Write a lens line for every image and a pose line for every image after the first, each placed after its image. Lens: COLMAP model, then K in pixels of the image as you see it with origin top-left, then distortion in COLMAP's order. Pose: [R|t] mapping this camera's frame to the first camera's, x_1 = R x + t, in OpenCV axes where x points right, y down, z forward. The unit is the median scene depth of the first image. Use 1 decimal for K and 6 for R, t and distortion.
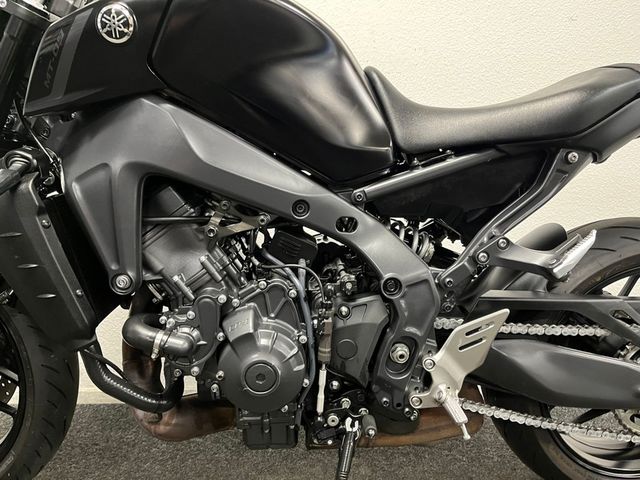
lens RADIAL K [[486.2, 0, 320.0], [0, 486.2, 240.0], [0, 0, 1]] dist [0.081613, -0.118291]
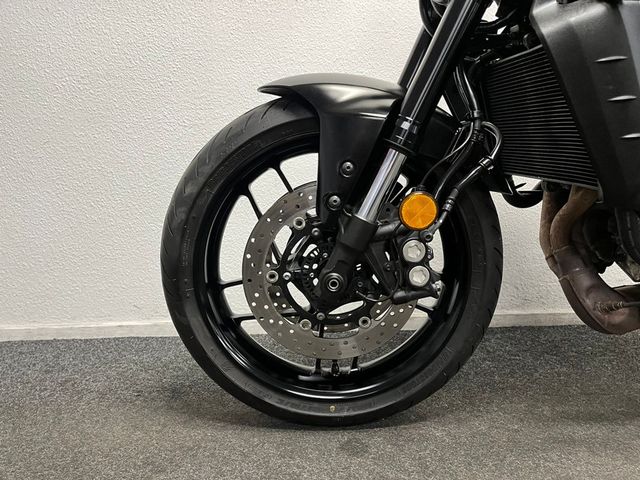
lens RADIAL K [[486.2, 0, 320.0], [0, 486.2, 240.0], [0, 0, 1]] dist [0.081613, -0.118291]
pose [[0.999716, -0.020827, 0.011580, -0.963625], [0.020301, 0.998834, 0.043790, 0.212299], [-0.012478, -0.043542, 0.998974, 0.130540]]
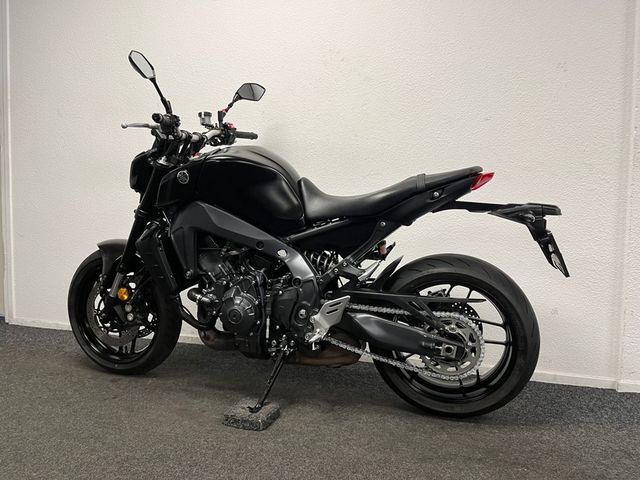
lens RADIAL K [[486.2, 0, 320.0], [0, 486.2, 240.0], [0, 0, 1]] dist [0.081613, -0.118291]
pose [[0.940724, 0.024758, -0.338268, 0.961941], [-0.035833, 0.999005, -0.026536, -0.038547], [0.337274, 0.037084, 0.940676, -1.005282]]
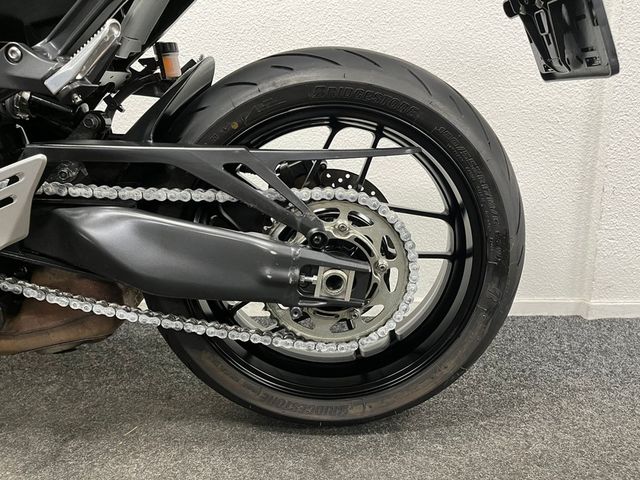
lens RADIAL K [[486.2, 0, 320.0], [0, 486.2, 240.0], [0, 0, 1]] dist [0.081613, -0.118291]
pose [[0.998316, -0.004299, -0.057855, 0.812119], [0.010311, 0.994522, 0.104017, 0.191525], [0.057091, -0.104438, 0.992891, 0.314975]]
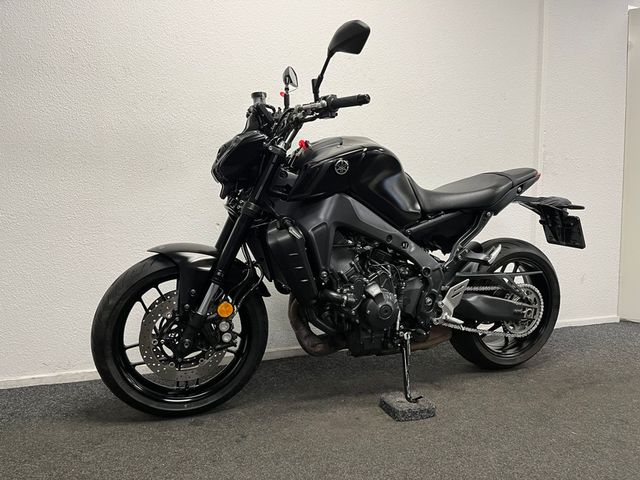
lens RADIAL K [[486.2, 0, 320.0], [0, 486.2, 240.0], [0, 0, 1]] dist [0.081613, -0.118291]
pose [[0.948265, -0.026933, 0.316337, -1.032111], [0.035597, 0.999132, -0.021640, -0.020677], [-0.315479, 0.031781, 0.948400, -1.009362]]
